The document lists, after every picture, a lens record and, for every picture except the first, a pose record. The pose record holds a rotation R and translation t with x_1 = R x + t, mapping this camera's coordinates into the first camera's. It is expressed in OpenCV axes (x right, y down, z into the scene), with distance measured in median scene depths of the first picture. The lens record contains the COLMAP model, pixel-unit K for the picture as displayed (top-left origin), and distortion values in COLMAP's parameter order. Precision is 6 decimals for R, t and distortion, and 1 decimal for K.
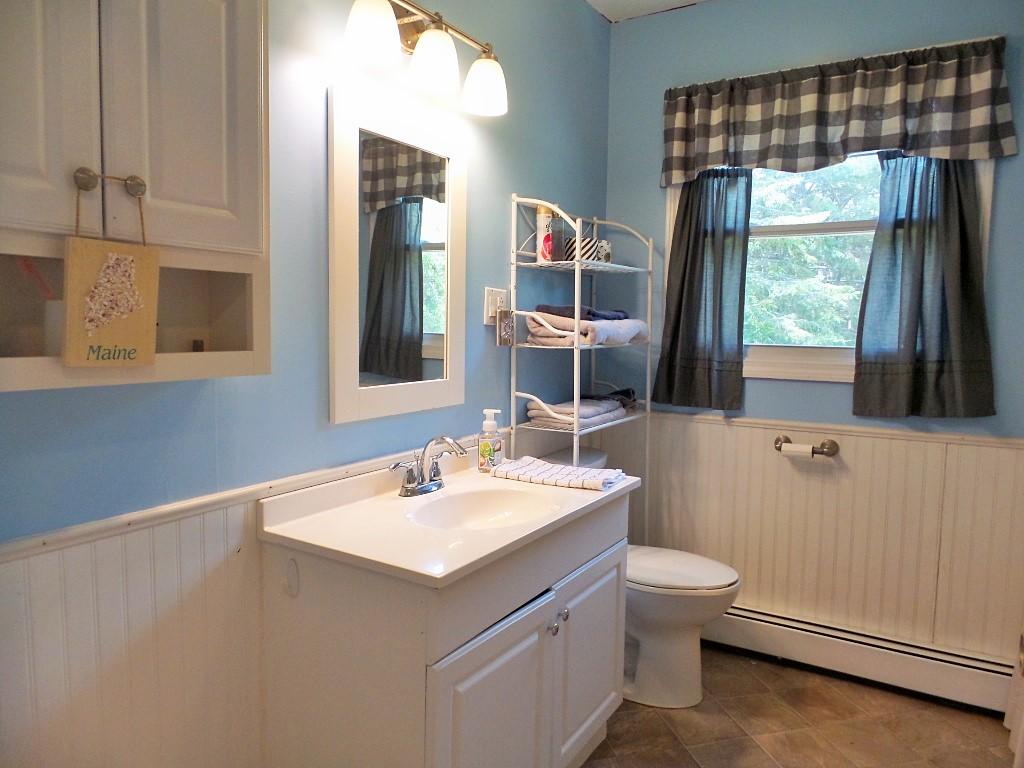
lens RADIAL K [[705.9, 0, 515.0], [0, 705.9, 391.0], [0, 0, 1]] dist [0.002627, 0.004492]
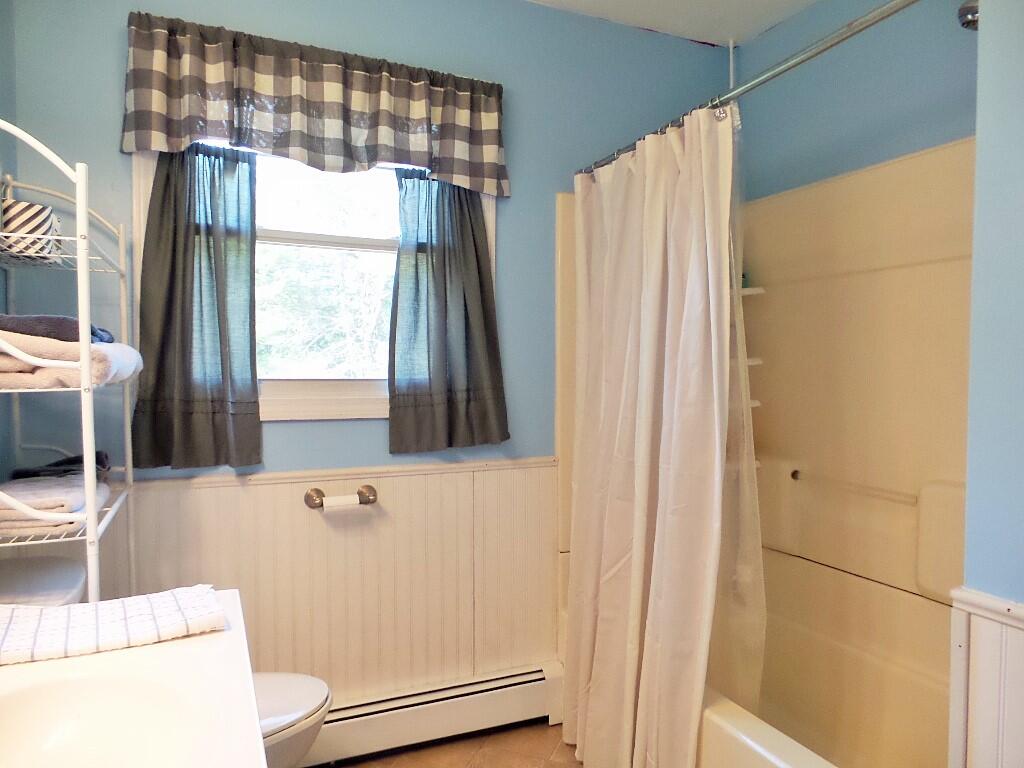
lens RADIAL K [[705.9, 0, 515.0], [0, 705.9, 391.0], [0, 0, 1]] dist [0.002627, 0.004492]
pose [[0.562952, -0.037776, 0.825626, -0.171673], [0.081632, 0.996612, -0.010061, -0.023611], [-0.822448, 0.073061, 0.564129, 0.362611]]
